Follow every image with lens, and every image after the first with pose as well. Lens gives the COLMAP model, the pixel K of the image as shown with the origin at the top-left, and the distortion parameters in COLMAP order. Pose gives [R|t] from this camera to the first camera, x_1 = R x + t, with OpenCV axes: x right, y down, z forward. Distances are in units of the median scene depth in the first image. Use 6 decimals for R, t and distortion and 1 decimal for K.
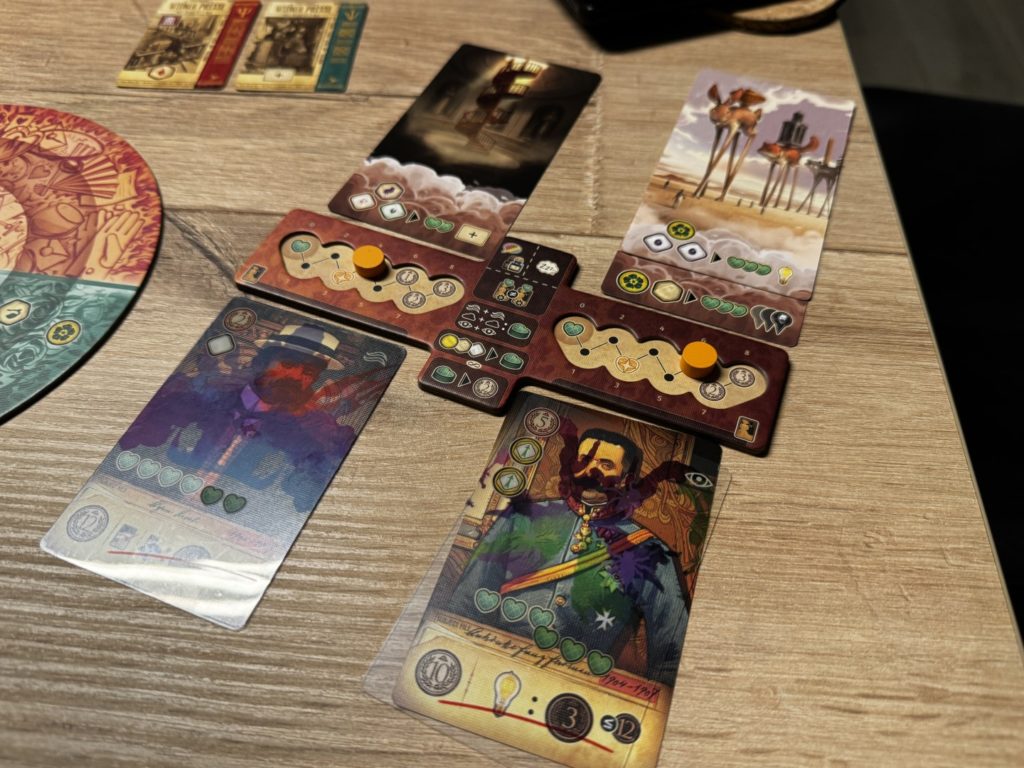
lens RADIAL K [[801.6, 0, 512.0], [0, 801.6, 384.0], [0, 0, 1]] dist [0.037278, -0.082198]
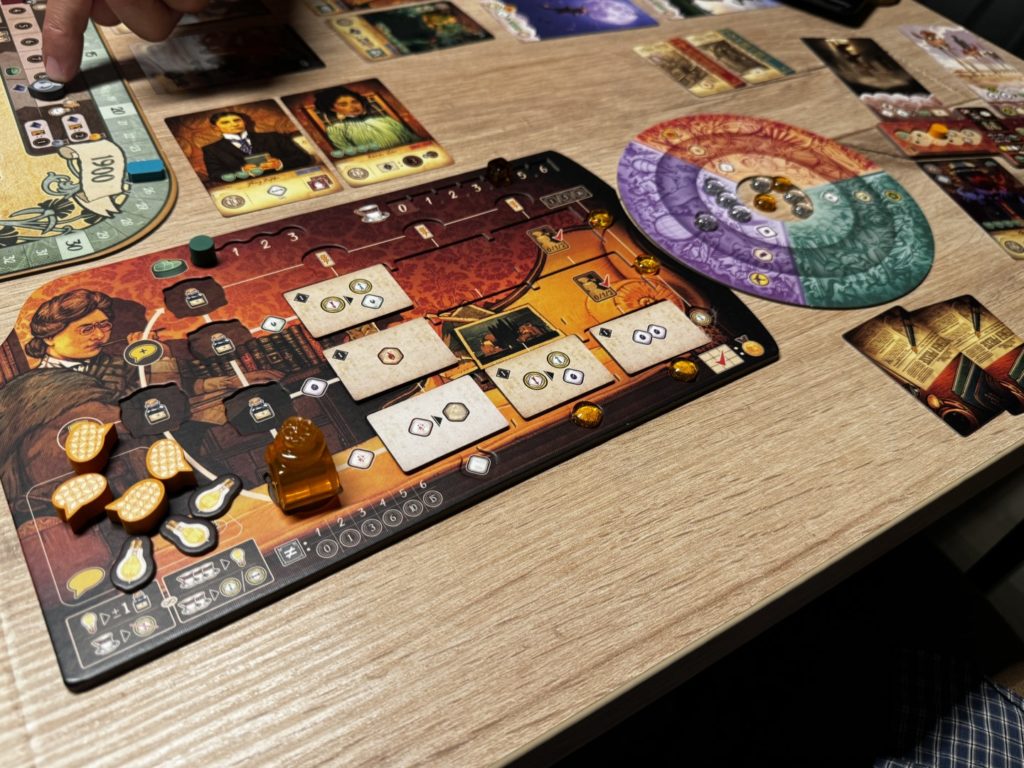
lens RADIAL K [[801.6, 0, 512.0], [0, 801.6, 384.0], [0, 0, 1]] dist [0.037278, -0.082198]
pose [[0.795970, -0.381500, 0.469988, -1.936007], [0.410625, 0.910750, 0.043844, -0.093695], [-0.444768, 0.158091, 0.881583, -0.143937]]
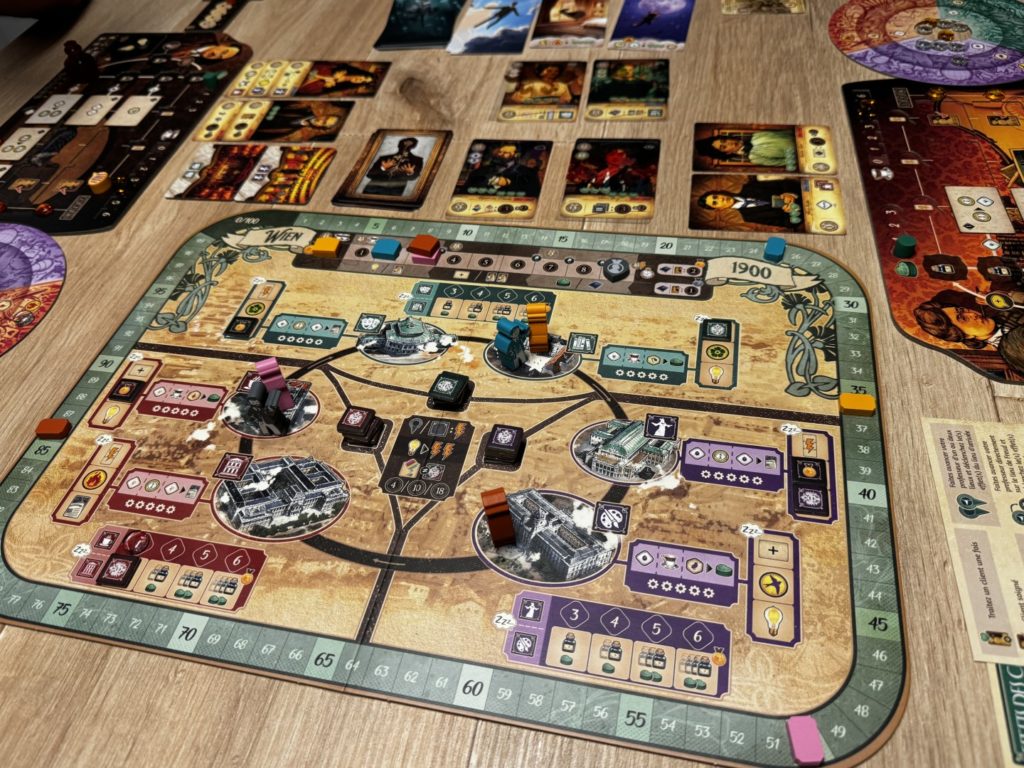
lens RADIAL K [[801.6, 0, 512.0], [0, 801.6, 384.0], [0, 0, 1]] dist [0.037278, -0.082198]
pose [[0.106862, -0.746995, 0.656185, -2.981623], [0.853186, 0.407773, 0.325262, -1.461002], [-0.510544, 0.525090, 0.680901, 0.528288]]
